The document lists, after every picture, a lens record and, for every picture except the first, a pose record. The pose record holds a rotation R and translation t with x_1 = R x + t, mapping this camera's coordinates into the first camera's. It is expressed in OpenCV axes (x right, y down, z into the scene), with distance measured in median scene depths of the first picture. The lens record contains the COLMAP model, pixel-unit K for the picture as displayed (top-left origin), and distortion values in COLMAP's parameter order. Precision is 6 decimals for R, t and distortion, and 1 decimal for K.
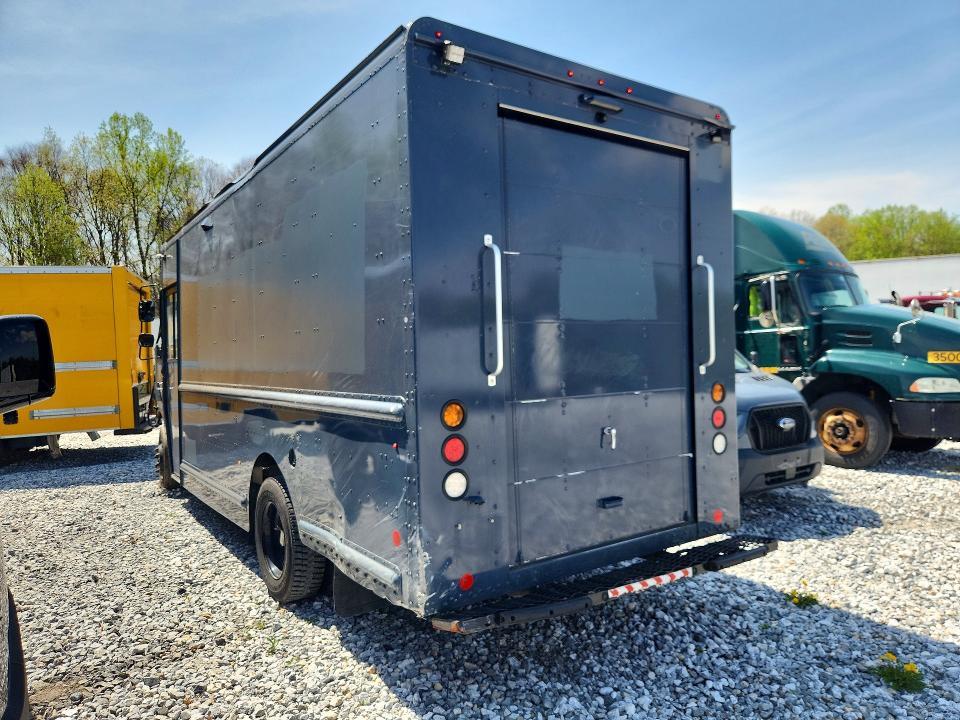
lens RADIAL K [[654.1, 0, 484.8], [0, 654.1, 357.1], [0, 0, 1]] dist [0.038753, -0.017030]
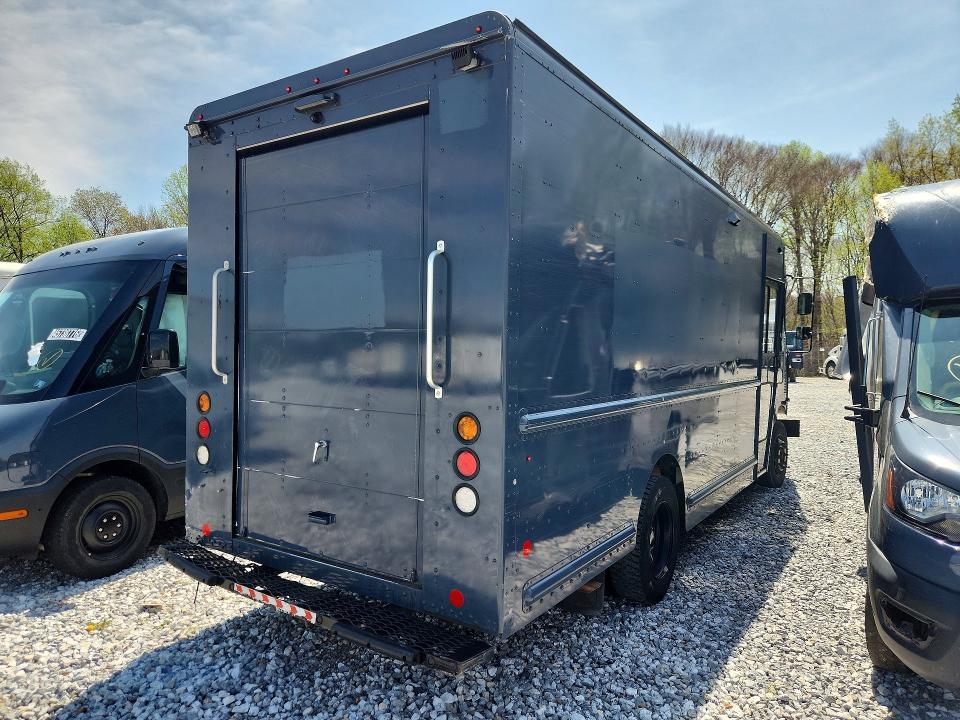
lens RADIAL K [[654.1, 0, 478.0], [0, 654.1, 361.9], [0, 0, 1]] dist [0.038753, -0.017030]
pose [[0.357942, 0.050178, -0.932395, 1.173683], [-0.029321, 0.998667, 0.042489, -0.055389], [0.933284, 0.012130, 0.358936, 0.877065]]
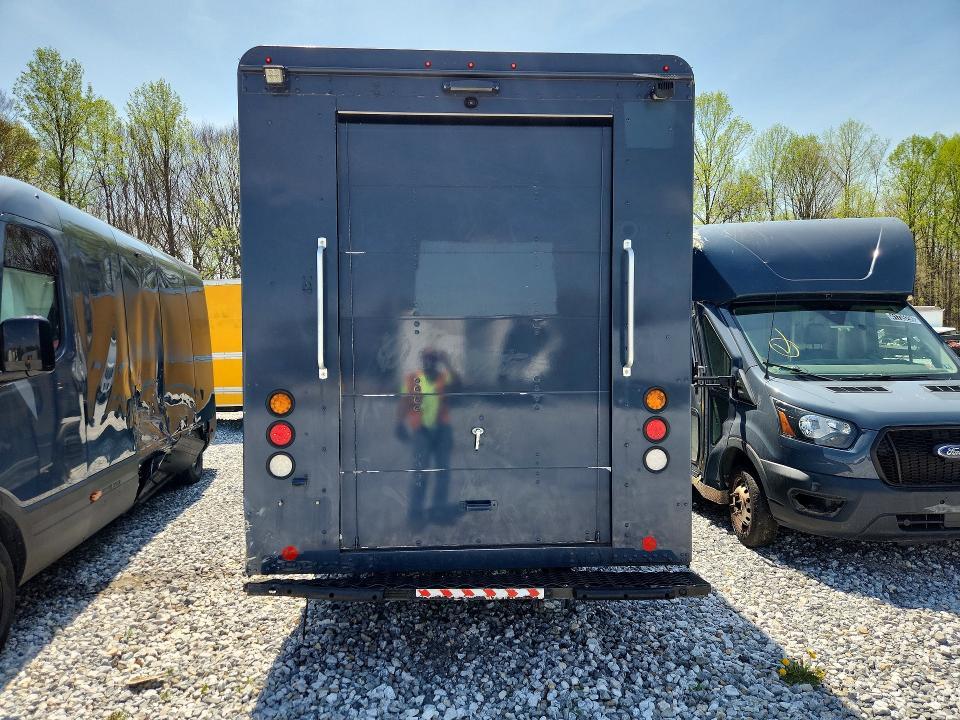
lens RADIAL K [[654.1, 0, 478.6], [0, 654.1, 365.4], [0, 0, 1]] dist [0.038753, -0.017030]
pose [[0.855191, 0.032037, -0.517323, 0.687883], [-0.018410, 0.999336, 0.031454, -0.014216], [0.517987, -0.017375, 0.855212, 0.185801]]
